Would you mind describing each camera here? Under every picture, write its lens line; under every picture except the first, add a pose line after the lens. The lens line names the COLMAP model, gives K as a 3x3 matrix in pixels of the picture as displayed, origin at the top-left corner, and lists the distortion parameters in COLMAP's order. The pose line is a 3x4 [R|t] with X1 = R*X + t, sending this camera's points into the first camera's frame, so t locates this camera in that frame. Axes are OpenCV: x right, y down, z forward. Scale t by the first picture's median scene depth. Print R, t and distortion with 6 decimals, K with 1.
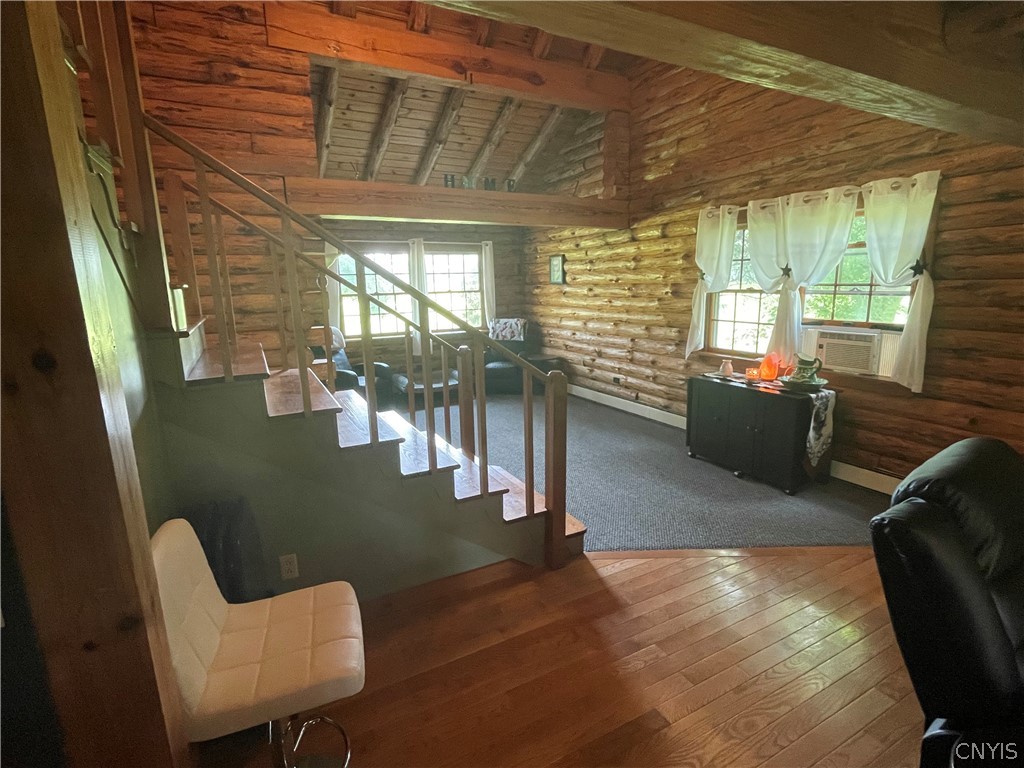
lens RADIAL K [[502.4, 0, 512.0], [0, 502.4, 384.0], [0, 0, 1]] dist [-0.001940, -0.000541]
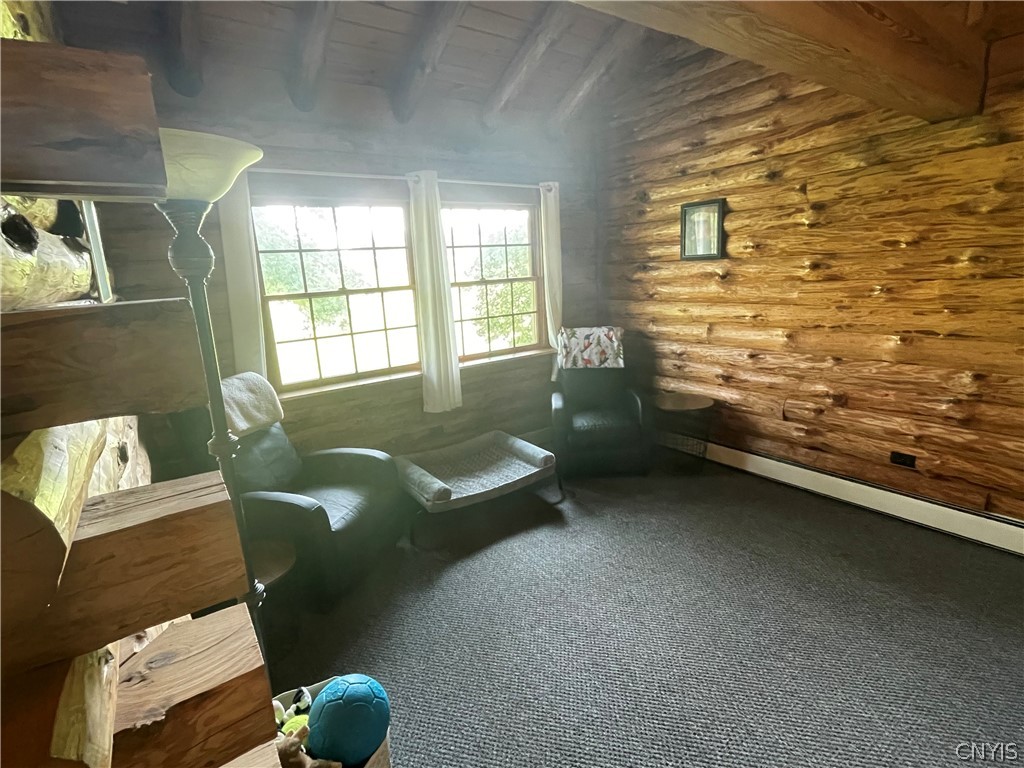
lens RADIAL K [[502.4, 0, 512.0], [0, 502.4, 384.0], [0, 0, 1]] dist [-0.001940, -0.000541]
pose [[0.990601, -0.059304, 0.123262, -0.172052], [0.056805, 0.998104, 0.023699, -0.092154], [-0.124434, -0.016475, 0.992091, 0.498470]]
